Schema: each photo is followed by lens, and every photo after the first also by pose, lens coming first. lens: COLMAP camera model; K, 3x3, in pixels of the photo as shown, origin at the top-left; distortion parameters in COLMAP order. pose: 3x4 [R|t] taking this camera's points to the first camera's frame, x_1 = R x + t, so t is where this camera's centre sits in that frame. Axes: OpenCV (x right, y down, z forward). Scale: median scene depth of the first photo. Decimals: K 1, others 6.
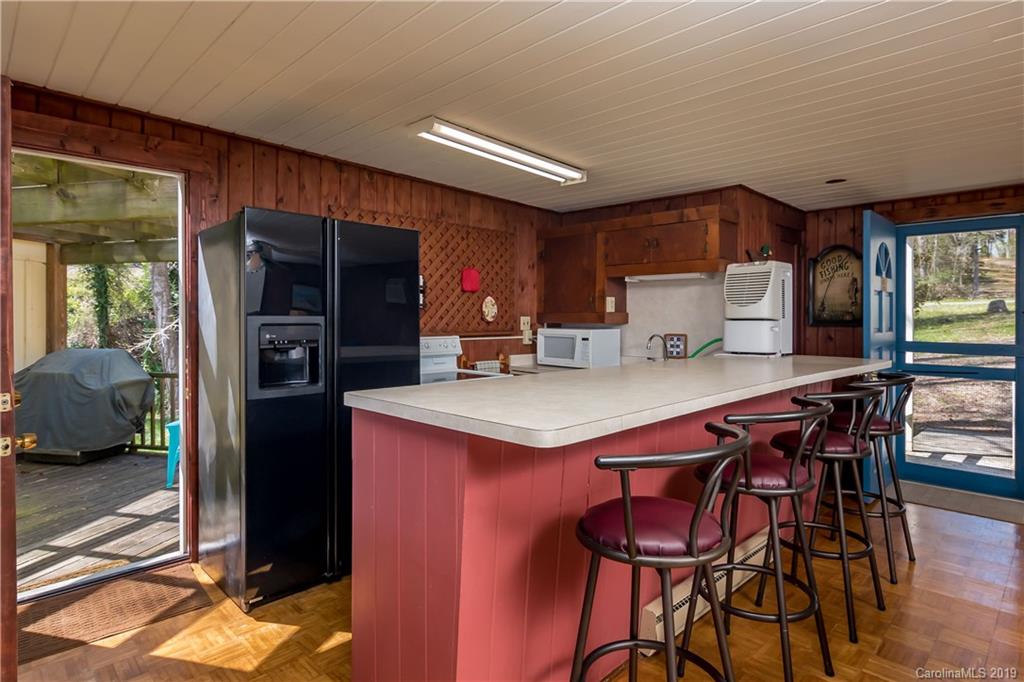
lens RADIAL K [[563.1, 0, 511.5], [0, 563.1, 320.4], [0, 0, 1]] dist [-0.000362, 0.000104]
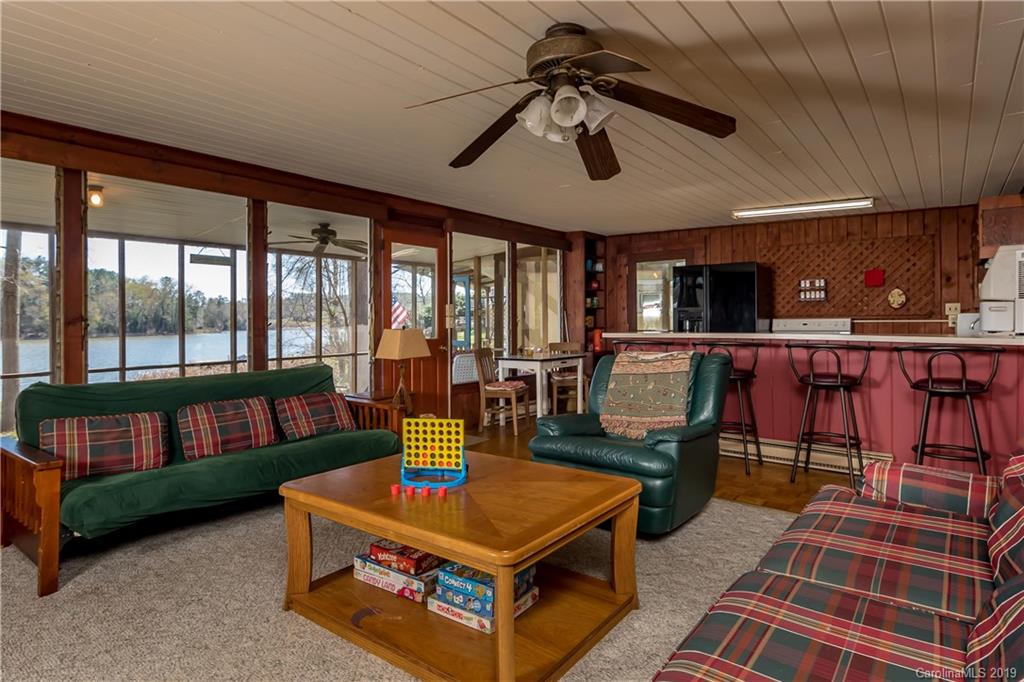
lens RADIAL K [[563.1, 0, 511.5], [0, 563.1, 320.4], [0, 0, 1]] dist [-0.000362, 0.000104]
pose [[0.129945, -0.000570, -0.991521, 1.257714], [0.003920, 0.999992, -0.000061, 0.029995], [0.991513, -0.003879, 0.129946, -0.058128]]
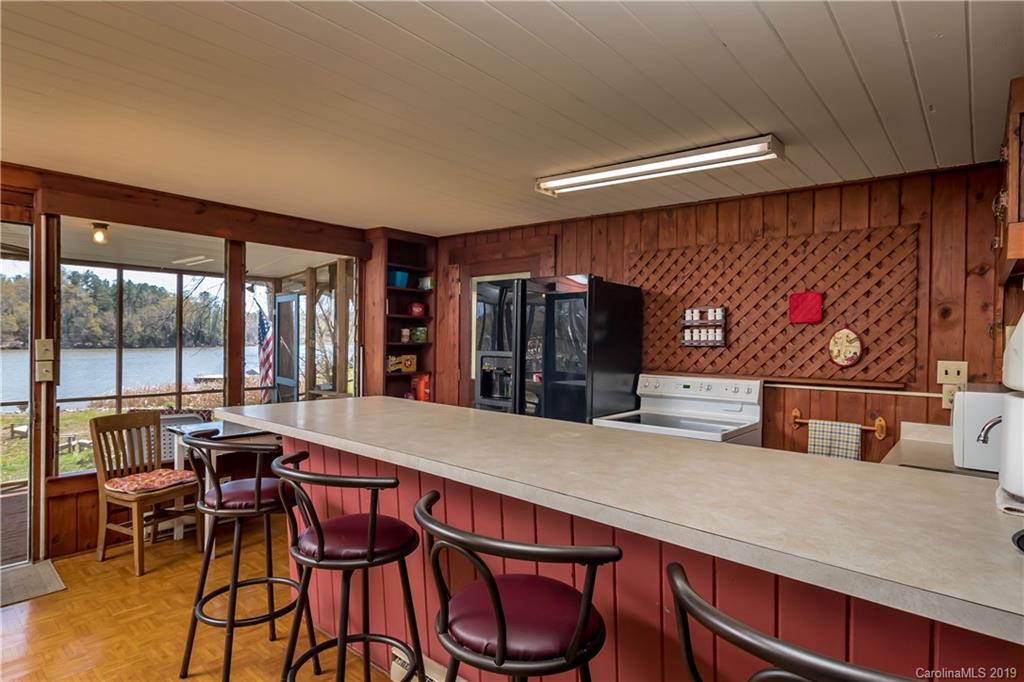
lens RADIAL K [[539.4, 0, 512.0], [0, 539.4, 341.0], [0, 0, 1]] dist [-0.001049, -0.000229]
pose [[0.073812, 0.005524, -0.997257, 0.648729], [-0.017419, 0.999839, 0.004249, -0.026186], [0.997120, 0.017058, 0.073897, 0.606110]]
